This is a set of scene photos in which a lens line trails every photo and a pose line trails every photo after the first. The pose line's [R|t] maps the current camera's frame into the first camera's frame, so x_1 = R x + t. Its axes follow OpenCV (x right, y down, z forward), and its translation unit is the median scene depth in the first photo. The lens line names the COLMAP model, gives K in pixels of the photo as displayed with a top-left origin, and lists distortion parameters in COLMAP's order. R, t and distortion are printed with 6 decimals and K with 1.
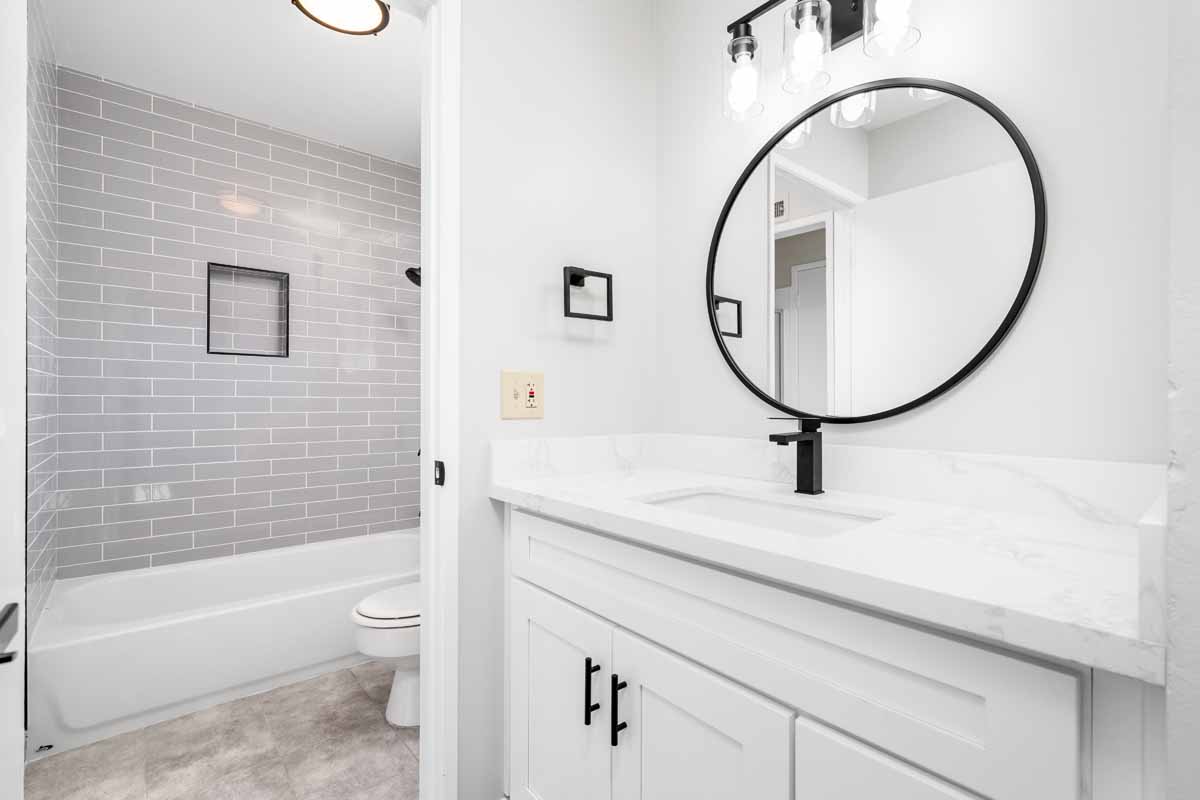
lens RADIAL K [[525.9, 0, 599.3], [0, 525.9, 402.4], [0, 0, 1]] dist [0.000718, -0.000309]
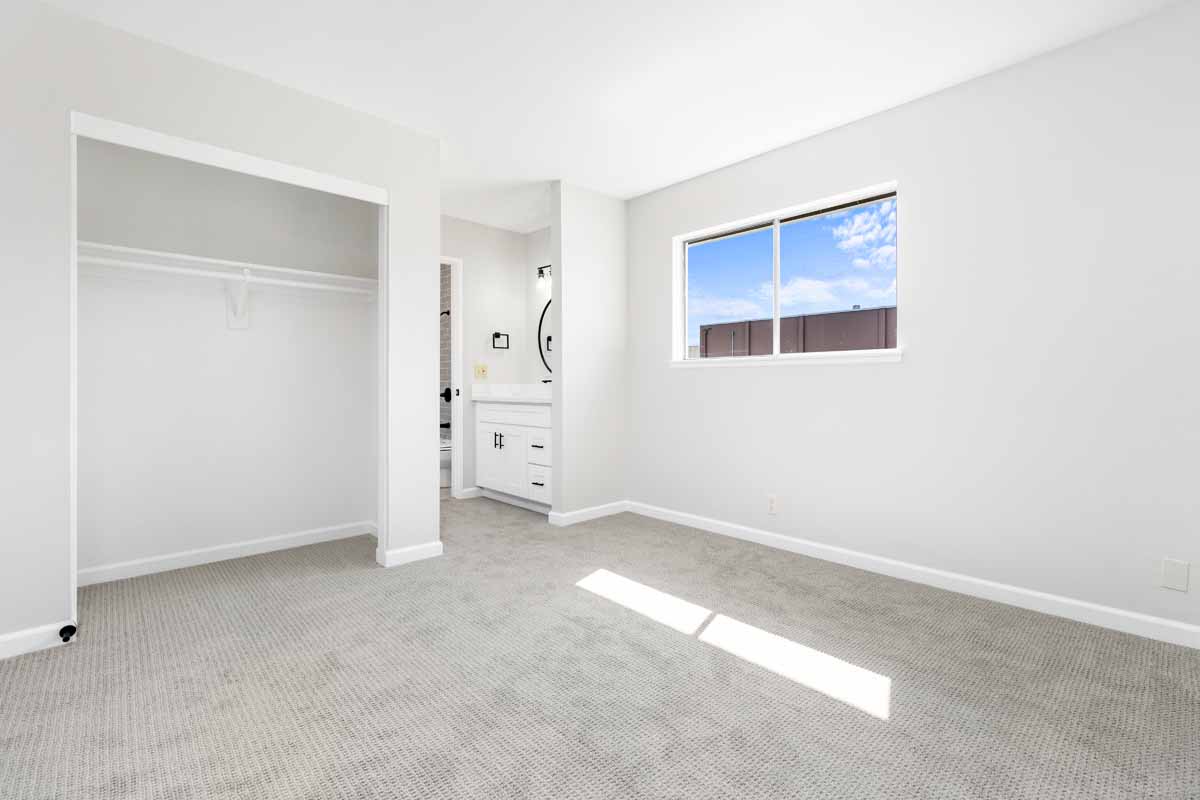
lens RADIAL K [[525.9, 0, 600.8], [0, 525.9, 391.4], [0, 0, 1]] dist [0.000718, -0.000309]
pose [[0.998930, -0.001170, 0.046233, 0.539276], [0.000176, 0.999769, 0.021483, 0.050035], [-0.046248, -0.021452, 0.998700, -2.786008]]
